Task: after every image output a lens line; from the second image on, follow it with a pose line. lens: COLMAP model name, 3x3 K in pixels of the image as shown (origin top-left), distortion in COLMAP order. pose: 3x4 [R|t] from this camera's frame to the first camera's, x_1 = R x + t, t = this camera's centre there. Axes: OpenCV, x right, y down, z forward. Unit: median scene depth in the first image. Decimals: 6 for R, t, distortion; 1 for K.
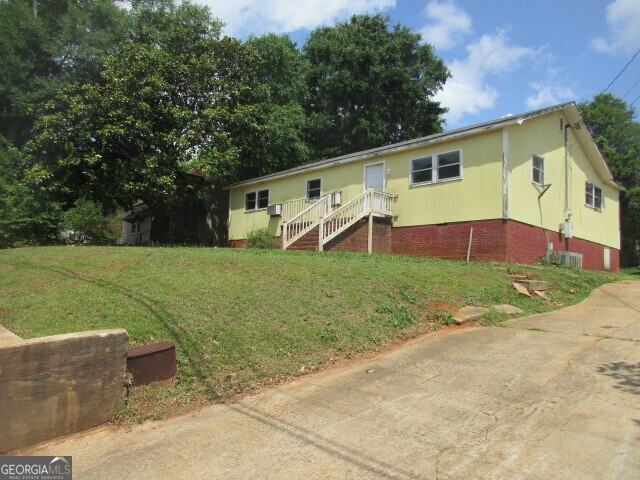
lens RADIAL K [[473.8, 0, 320.0], [0, 473.8, 240.0], [0, 0, 1]] dist [-0.017188, 0.004818]
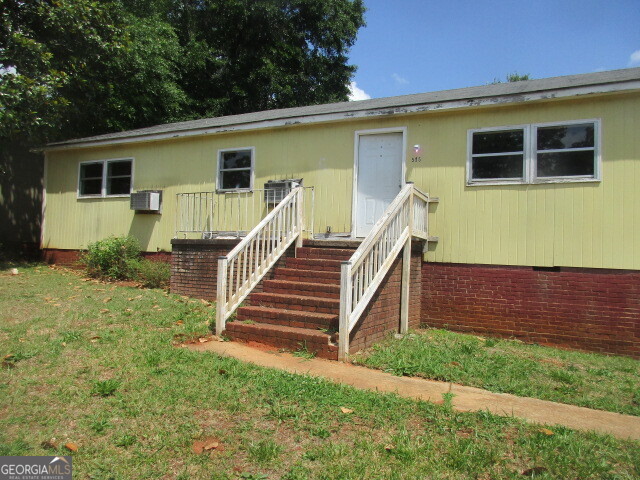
lens RADIAL K [[473.8, 0, 320.0], [0, 473.8, 240.0], [0, 0, 1]] dist [-0.017188, 0.004818]
pose [[0.933102, 0.015277, 0.359288, -0.109526], [-0.038664, 0.997568, 0.057996, -0.062190], [-0.357528, -0.068008, 0.931423, 0.468889]]
